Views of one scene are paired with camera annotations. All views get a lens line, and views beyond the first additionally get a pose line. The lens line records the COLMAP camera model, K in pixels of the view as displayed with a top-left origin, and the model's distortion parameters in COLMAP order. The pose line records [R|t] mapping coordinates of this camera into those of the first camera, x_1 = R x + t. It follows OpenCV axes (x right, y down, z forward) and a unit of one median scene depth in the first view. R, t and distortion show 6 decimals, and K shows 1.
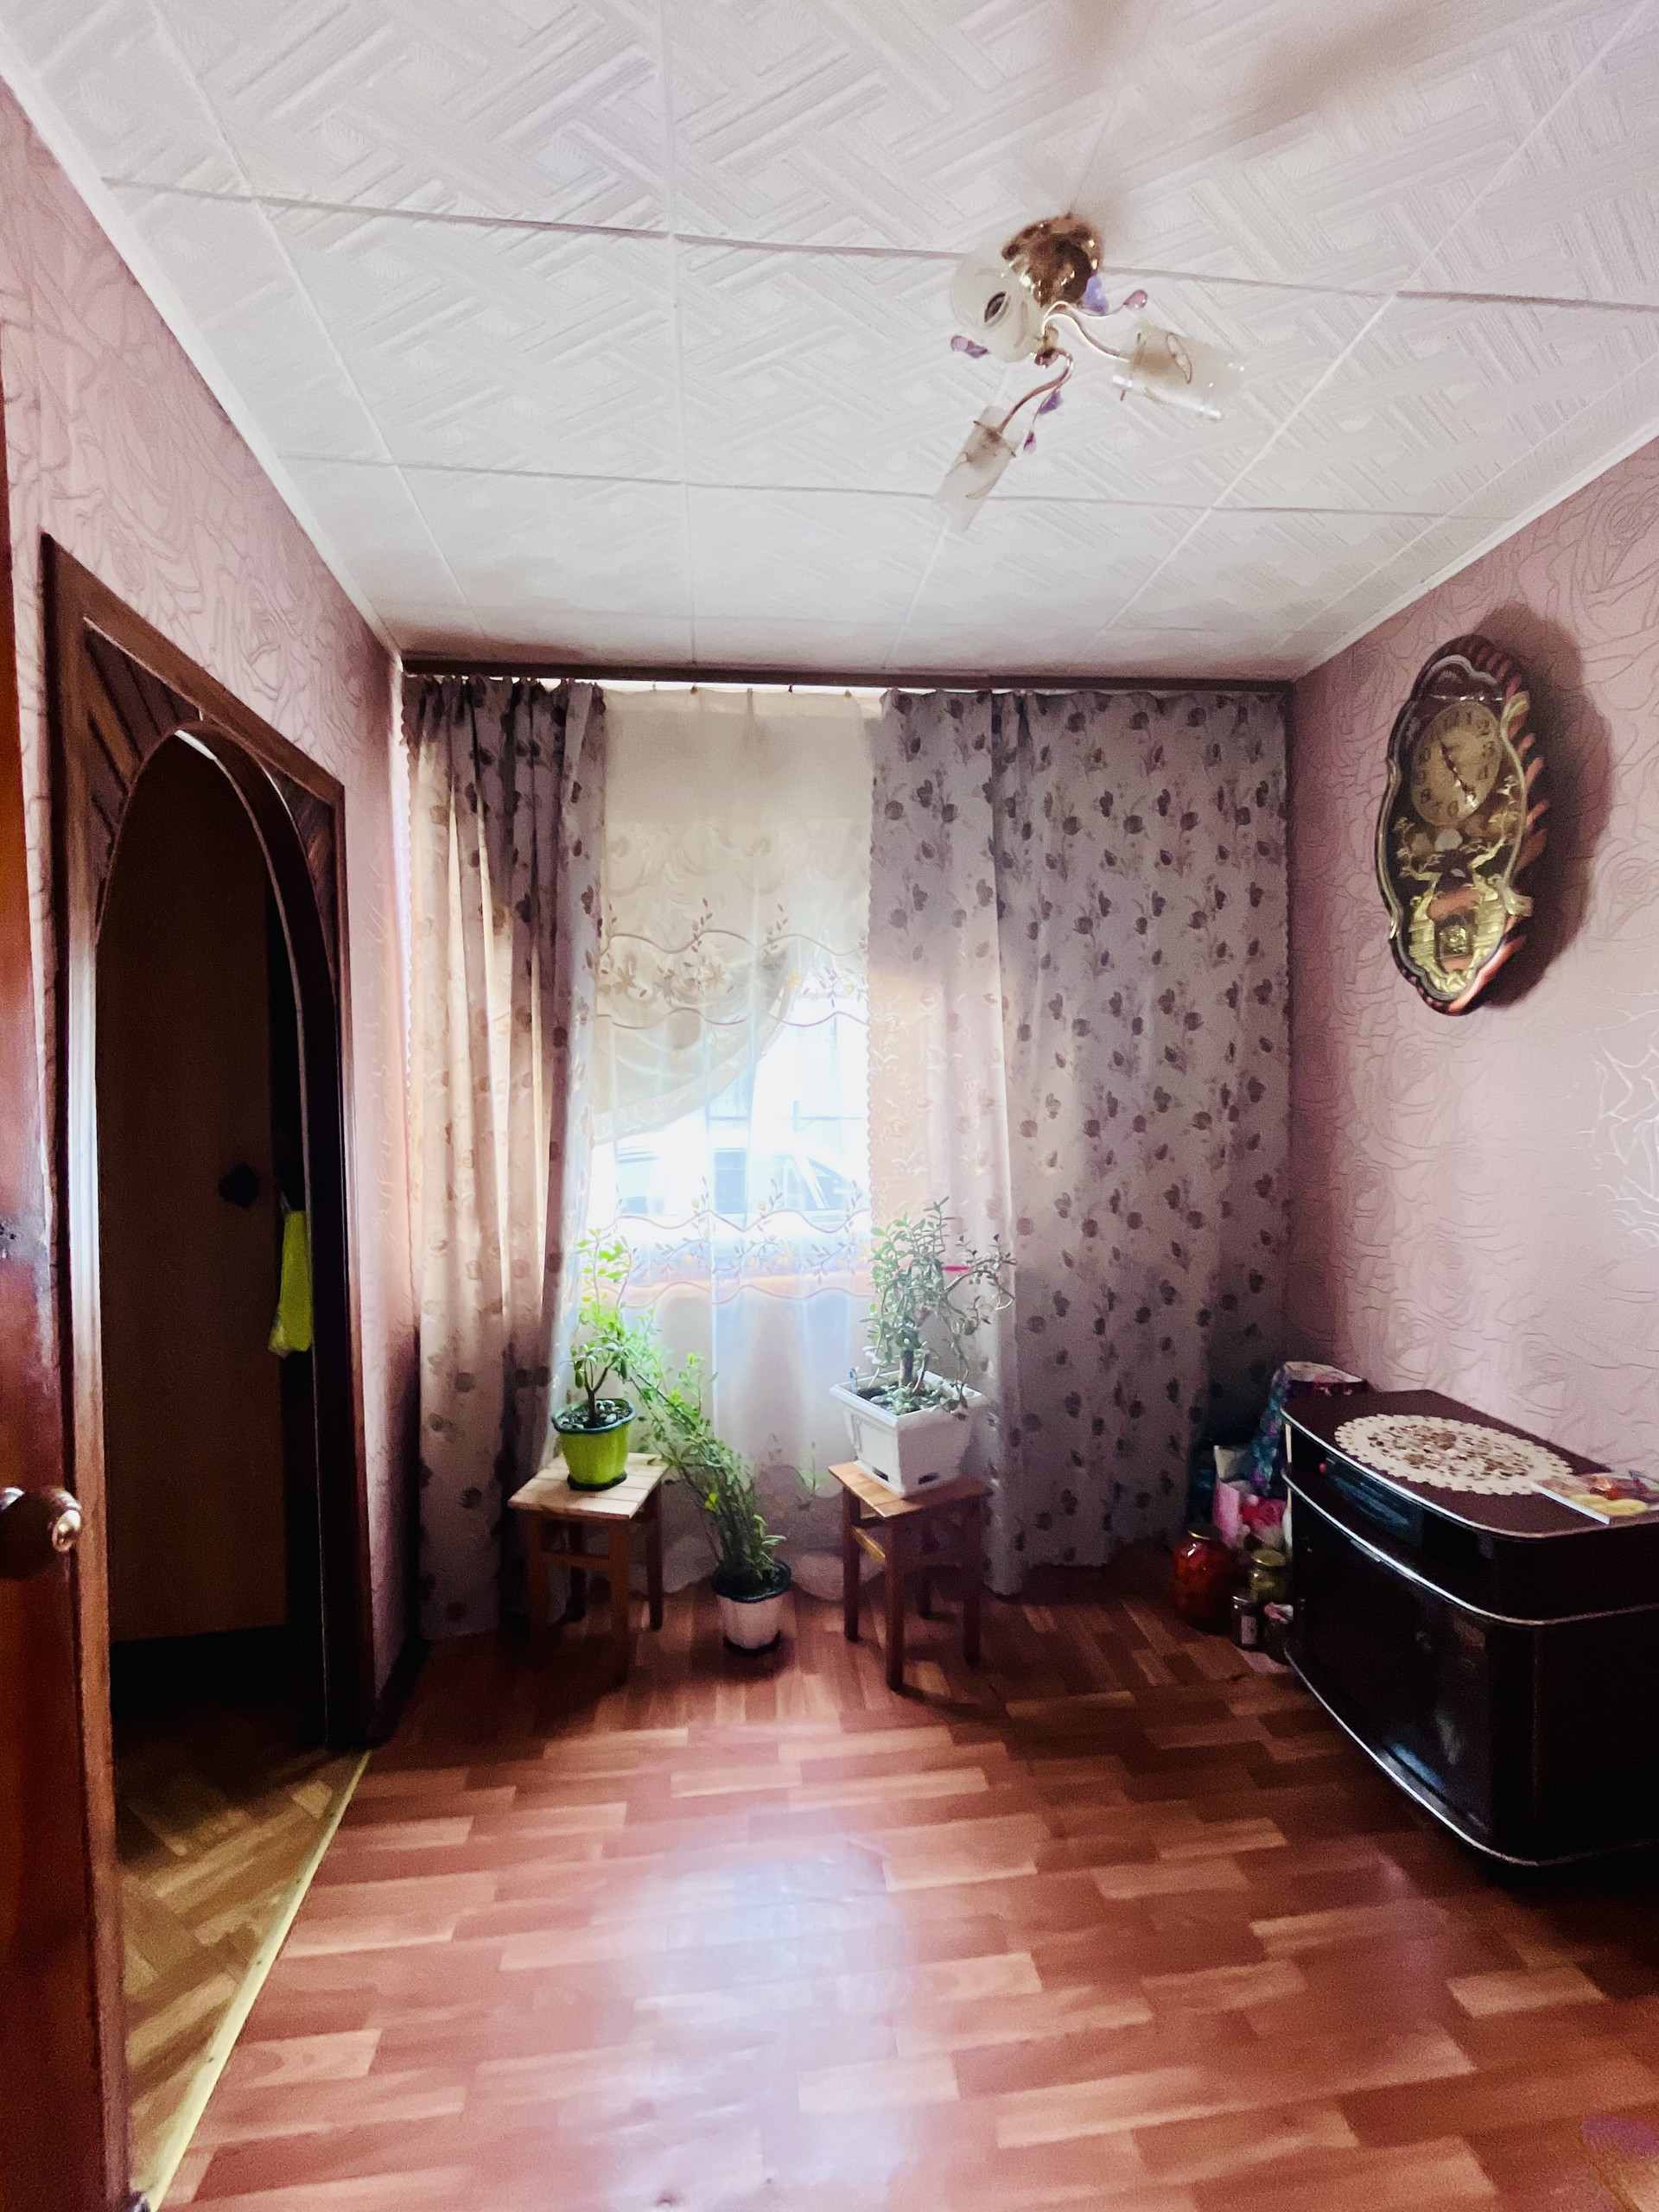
lens RADIAL K [[895.3, 0, 810.1], [0, 895.3, 1108.5], [0, 0, 1]] dist [-0.003491, 0.000255]
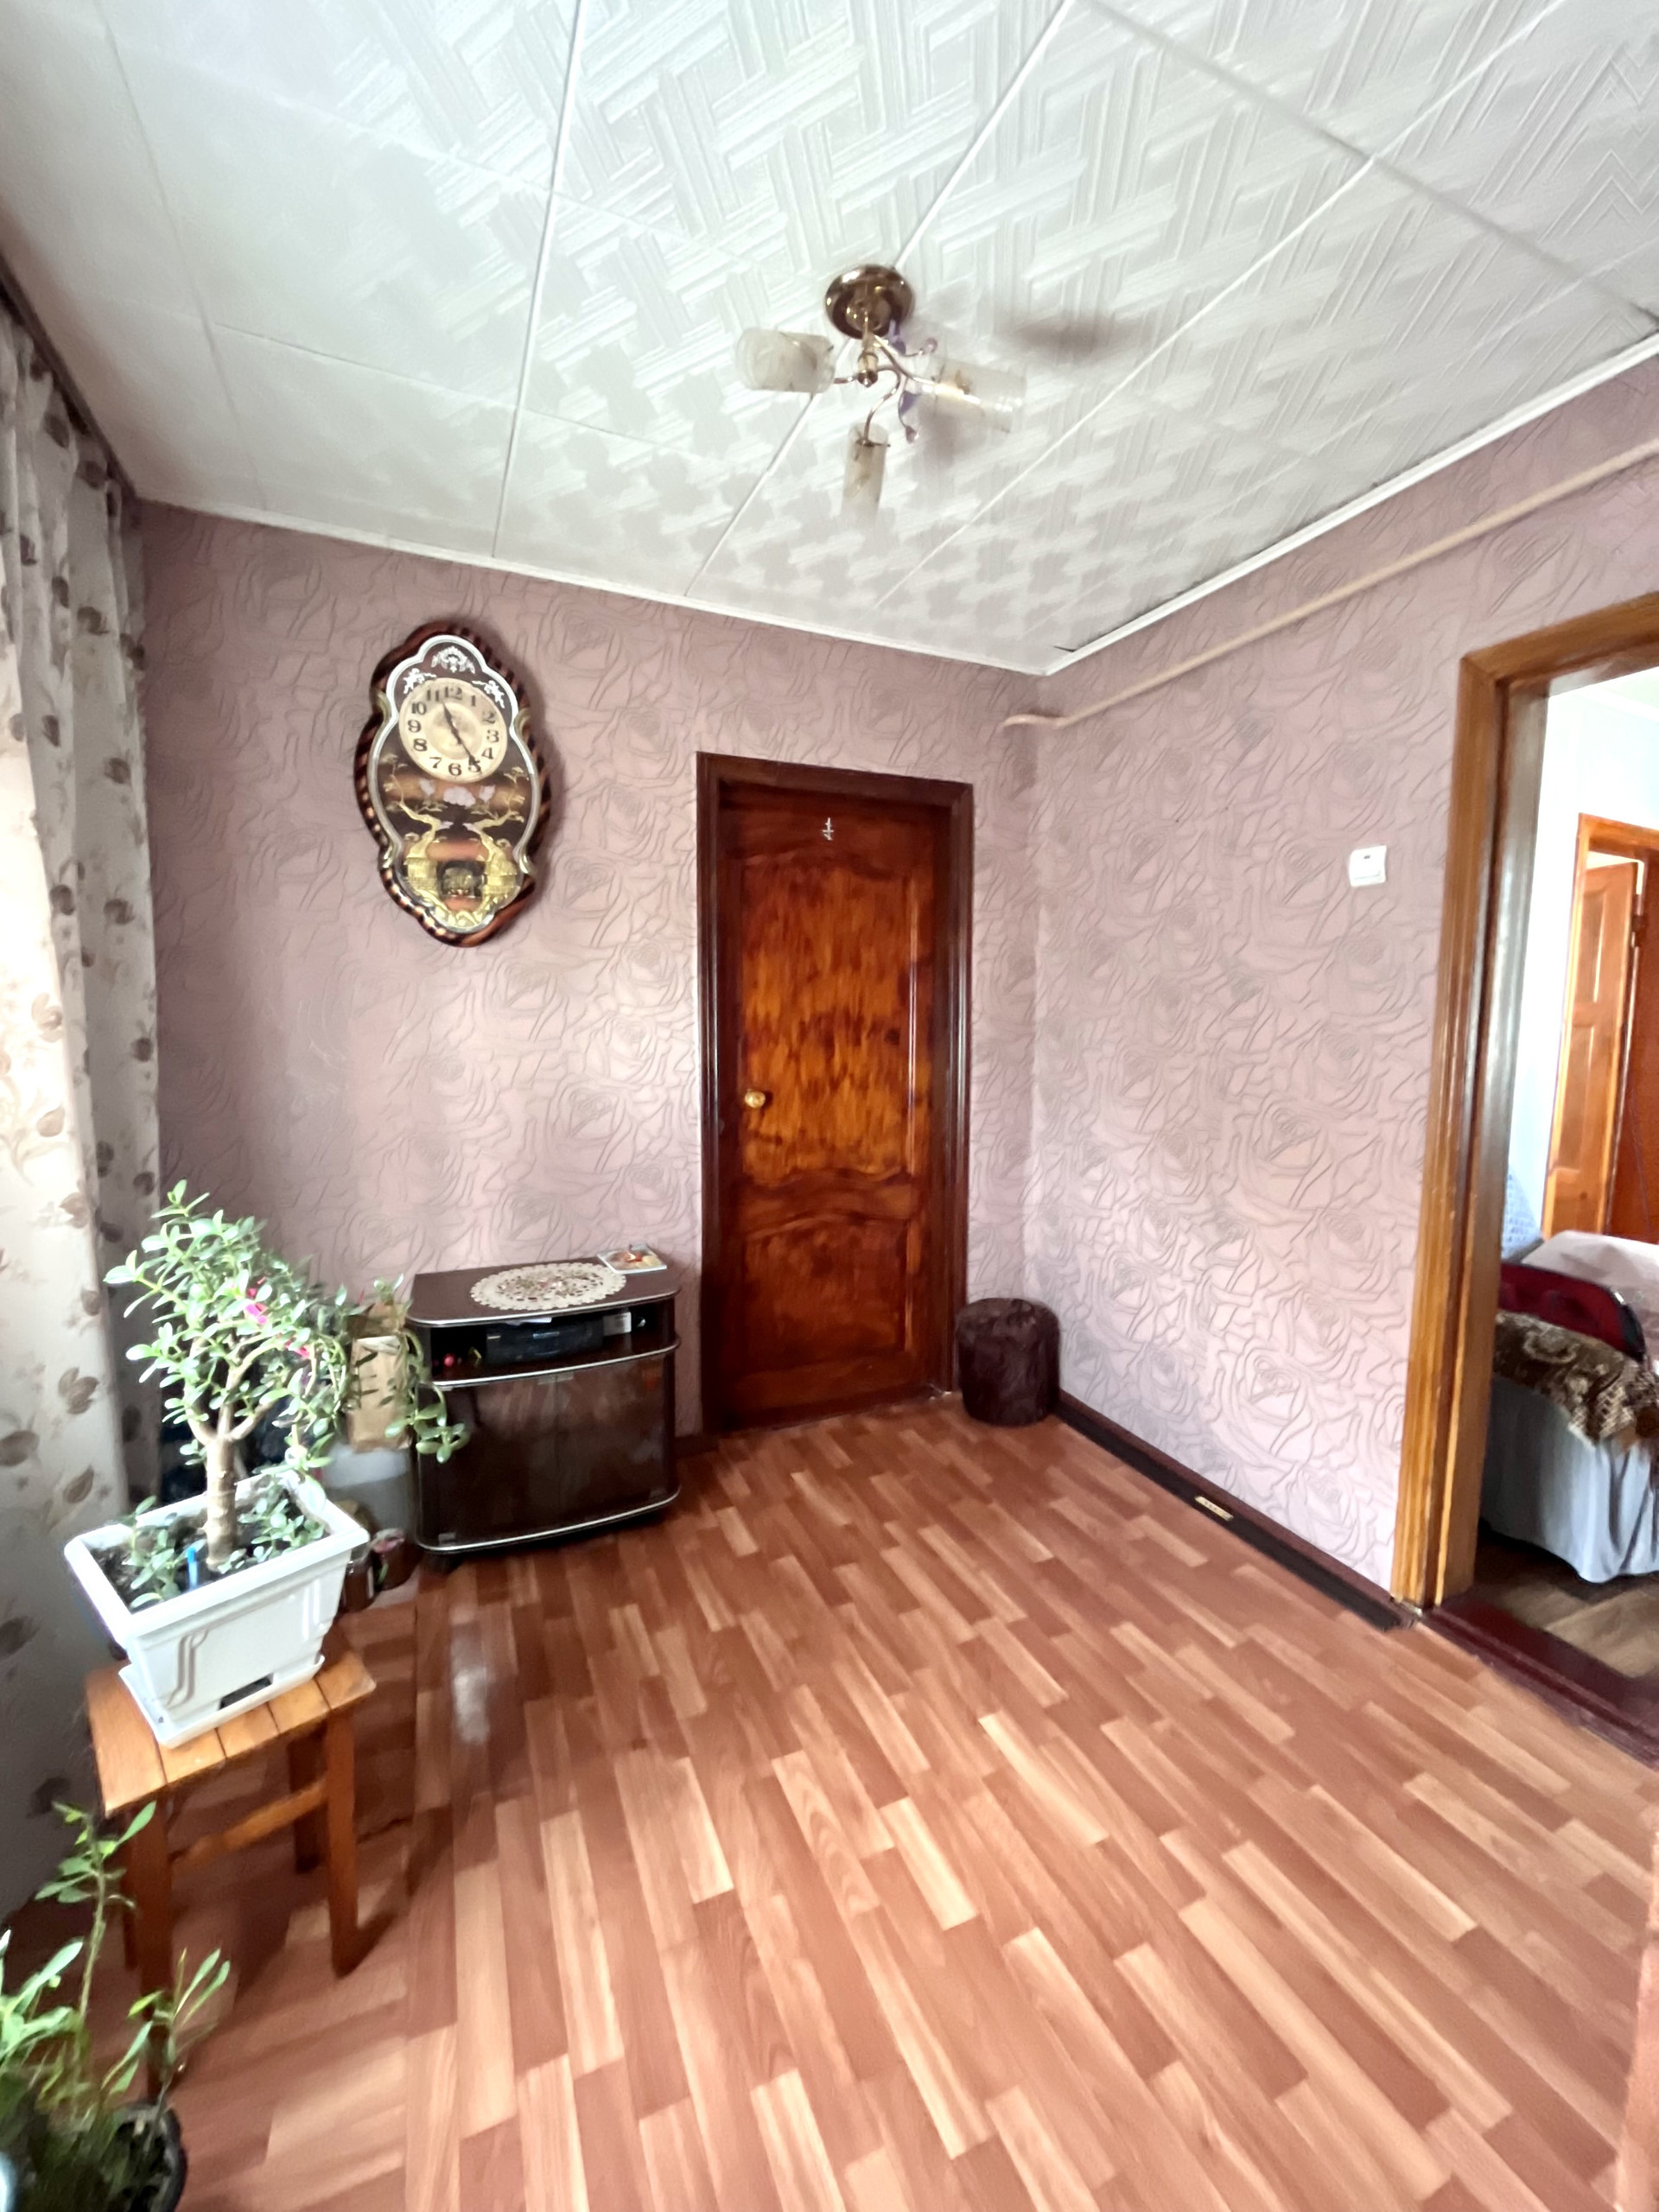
lens RADIAL K [[895.3, 0, 816.2], [0, 895.3, 1105.7], [0, 0, 1]] dist [-0.003491, 0.000255]
pose [[-0.284691, -0.077838, 0.955454, -0.680052], [0.028394, 0.995576, 0.089567, 0.016241], [-0.958199, 0.052628, -0.281221, 1.053780]]
